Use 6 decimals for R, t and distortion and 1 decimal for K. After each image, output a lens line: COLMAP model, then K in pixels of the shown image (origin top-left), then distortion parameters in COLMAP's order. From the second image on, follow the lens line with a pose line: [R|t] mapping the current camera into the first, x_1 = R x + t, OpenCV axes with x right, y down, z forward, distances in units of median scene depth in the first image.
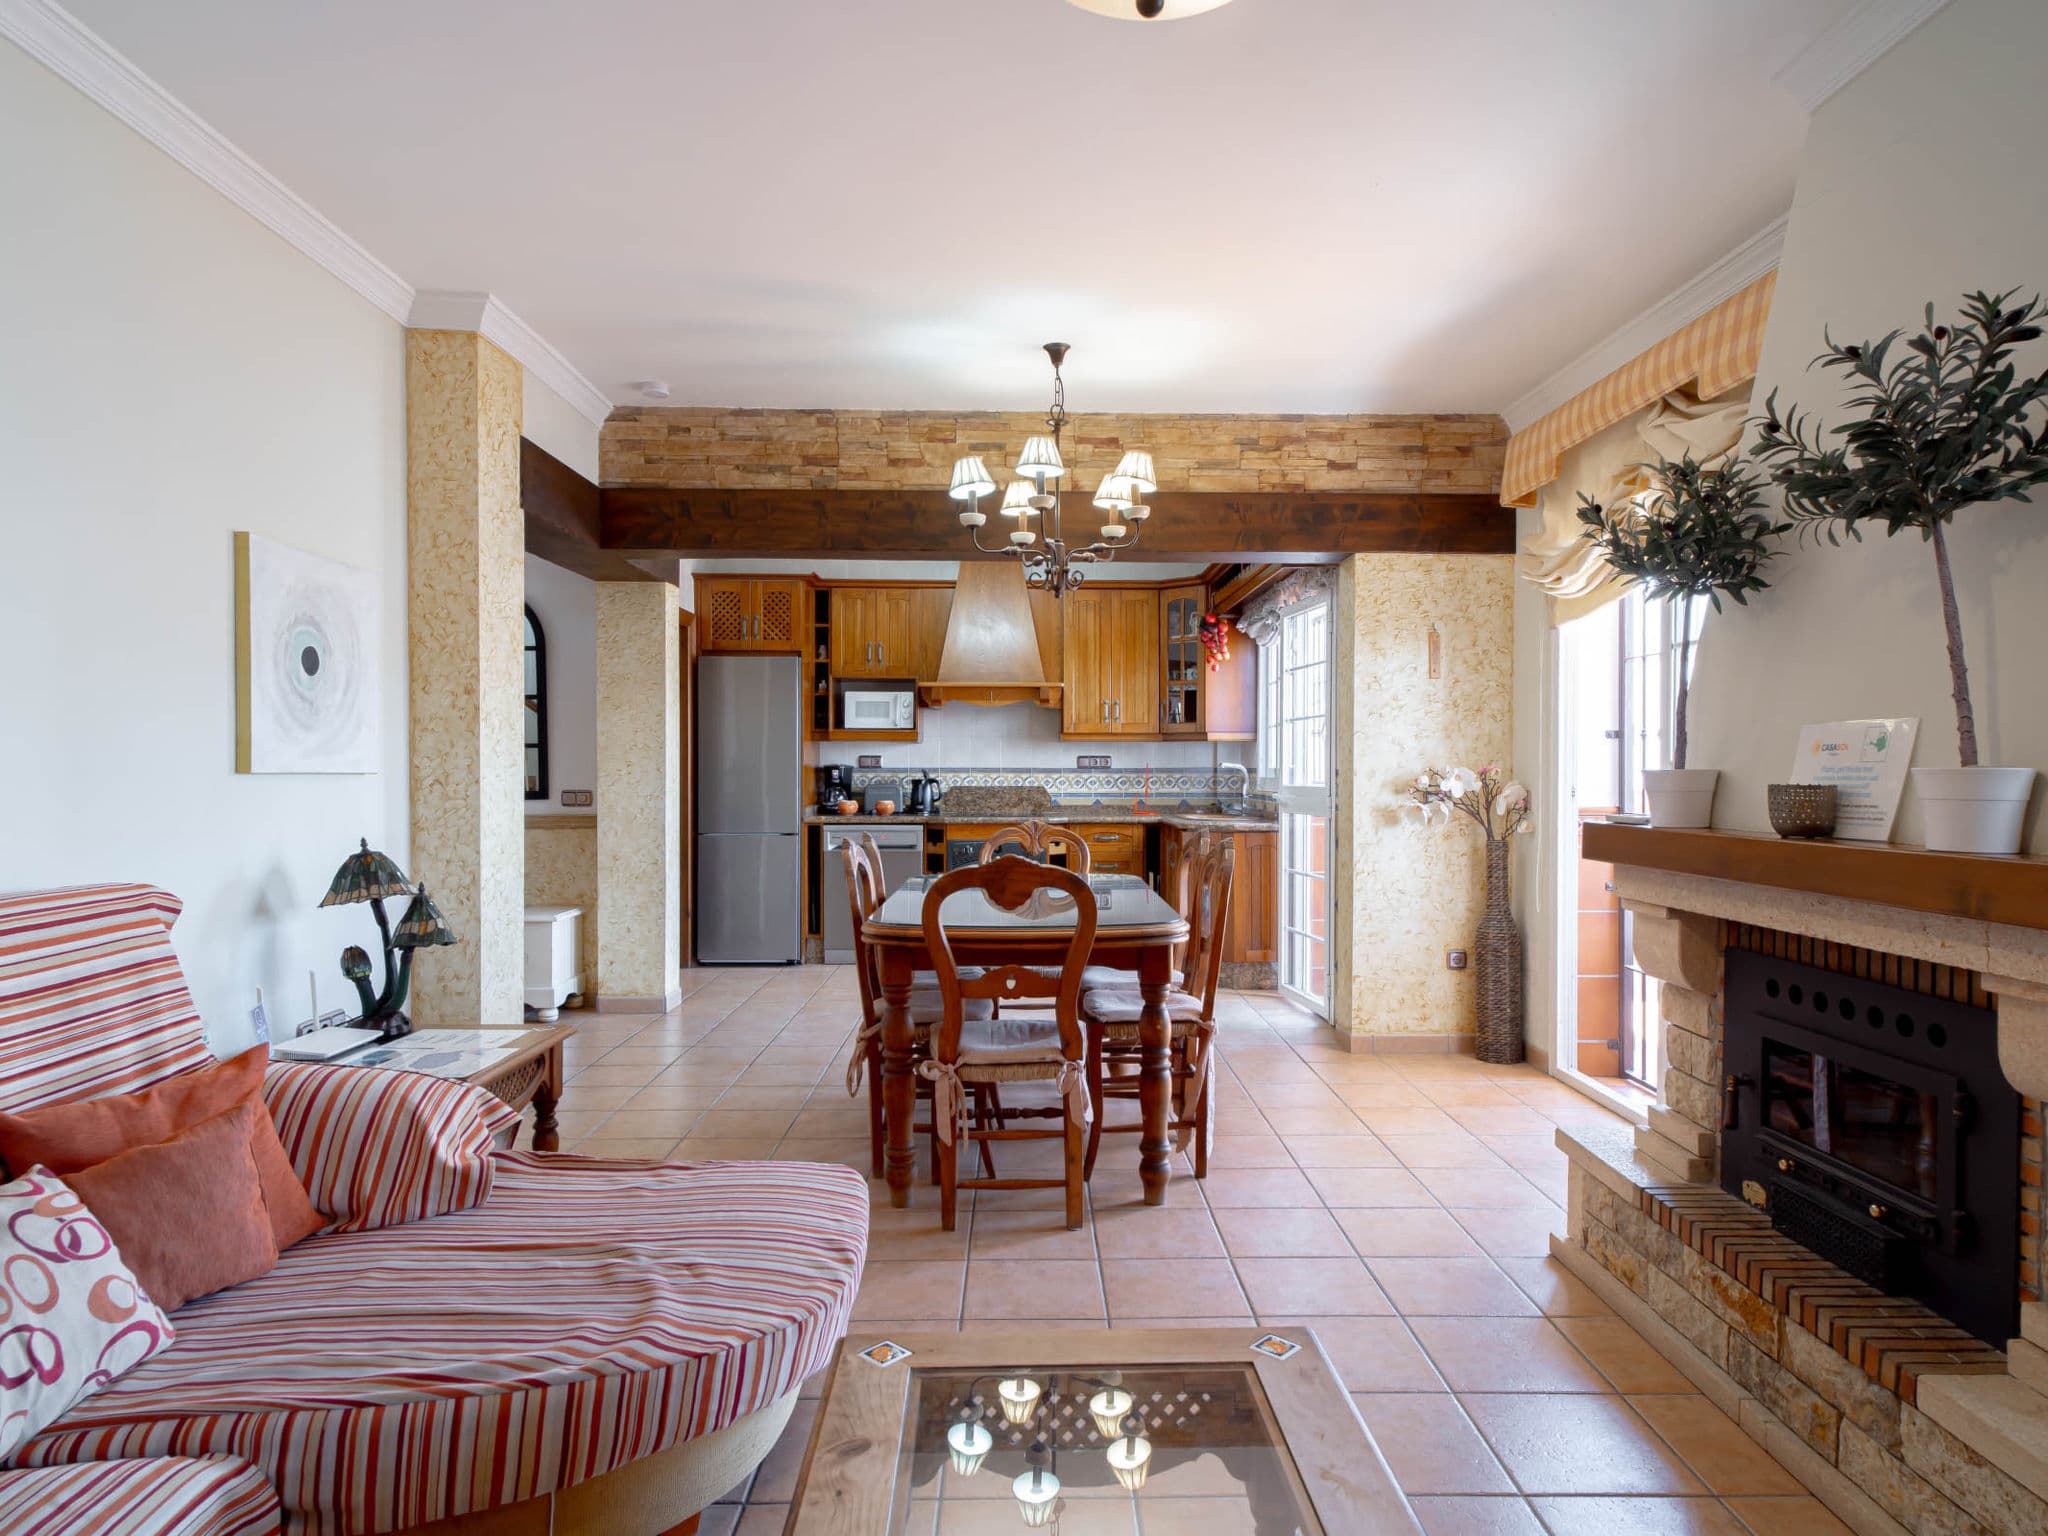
lens RADIAL K [[1204.9, 0, 1048.5], [0, 1204.9, 783.7], [0, 0, 1]] dist [0.016967, -0.010295]
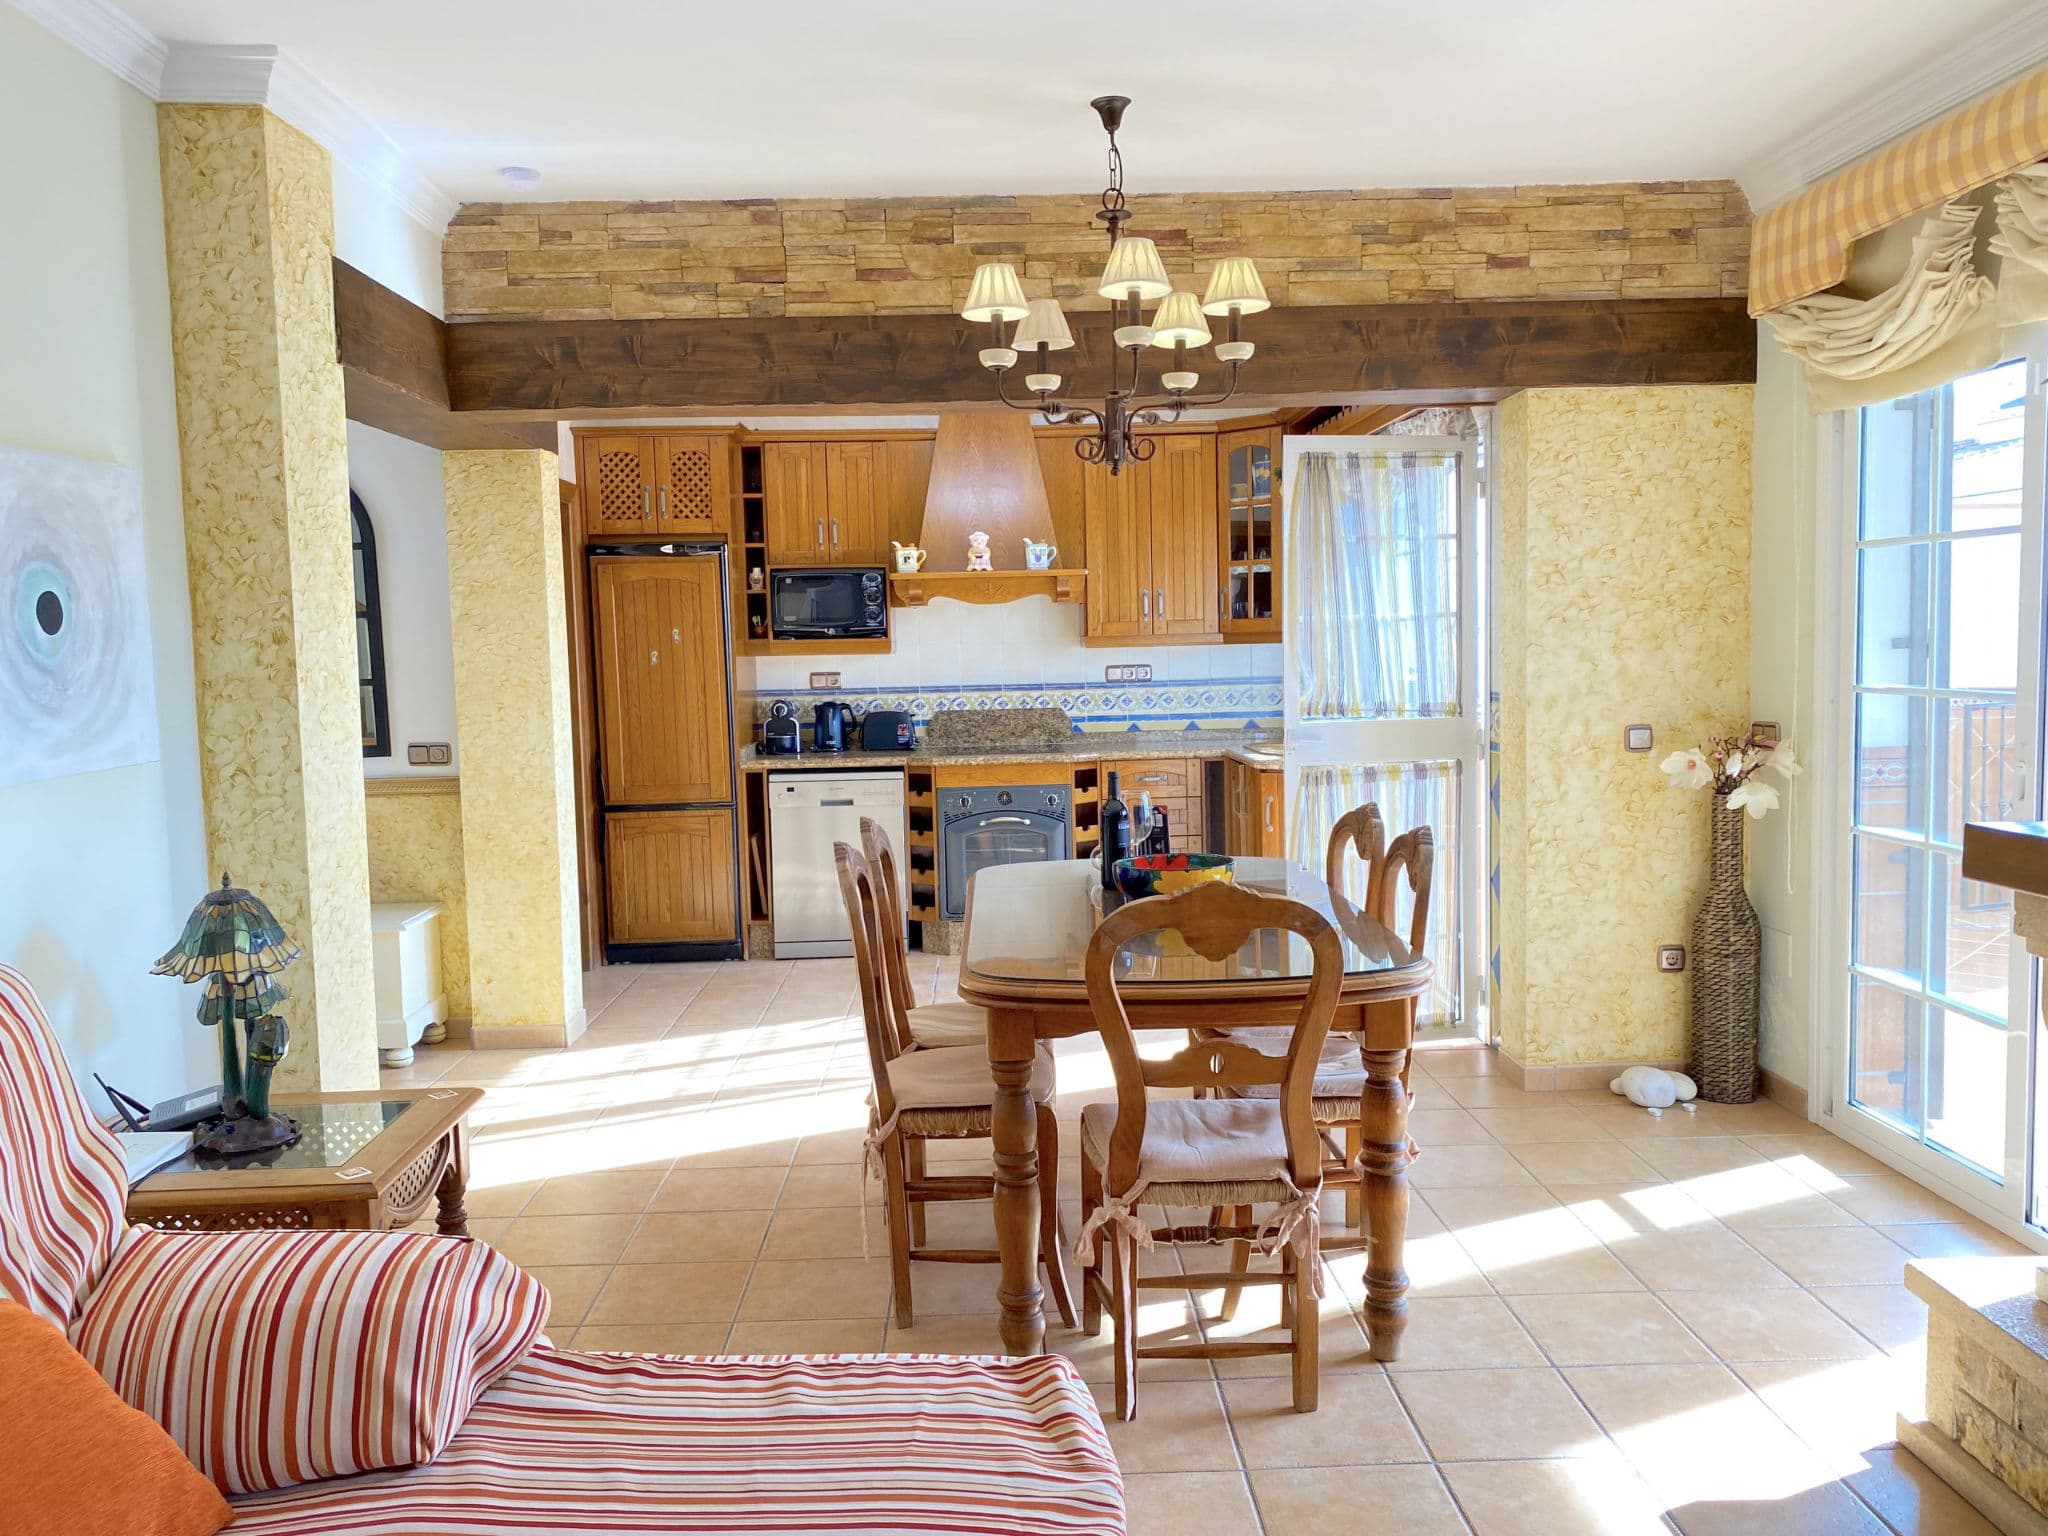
lens RADIAL K [[1557.8, 0, 1024.0], [0, 1557.8, 768.0], [0, 0, 1]] dist [0.059526, -0.116271]
pose [[0.999658, -0.026163, 0.000194, -0.043898], [0.026091, 0.997416, 0.066940, -0.040024], [-0.001944, -0.066912, 0.997757, 0.078338]]
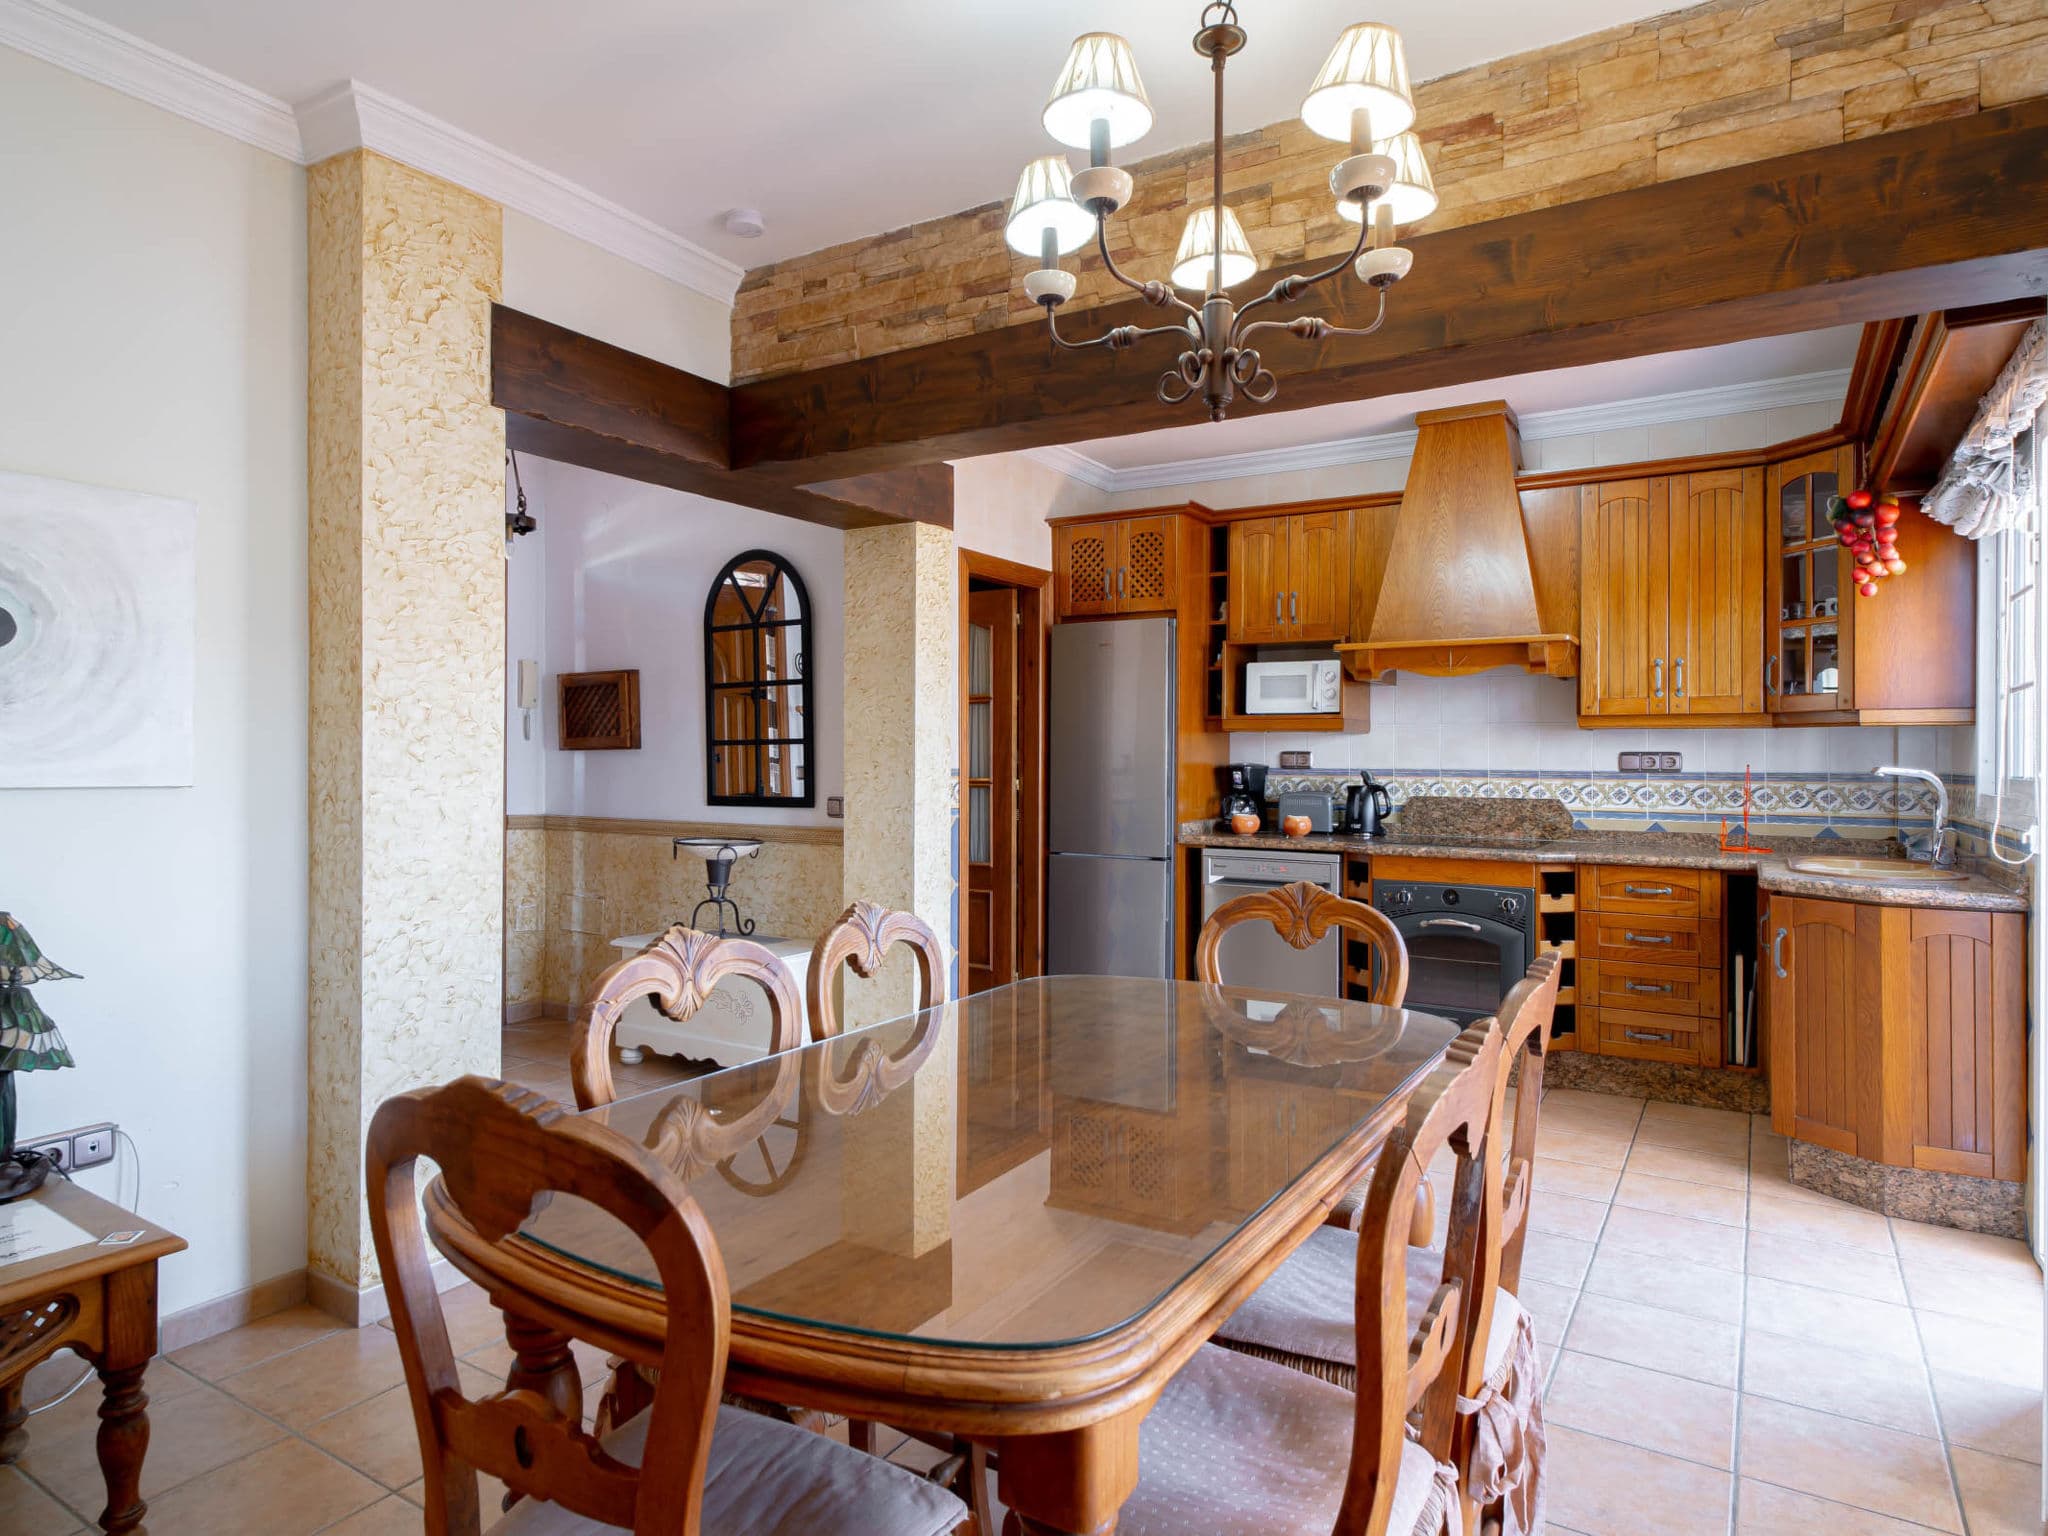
lens RADIAL K [[1201.0, 0, 1011.1], [0, 1201.0, 753.7], [0, 0, 1]] dist [0.021100, -0.011539]
pose [[0.835077, 0.000851, -0.550132, 0.165297], [-0.010061, 0.999855, -0.013727, -0.016252], [0.550041, 0.016998, 0.834965, 0.483949]]
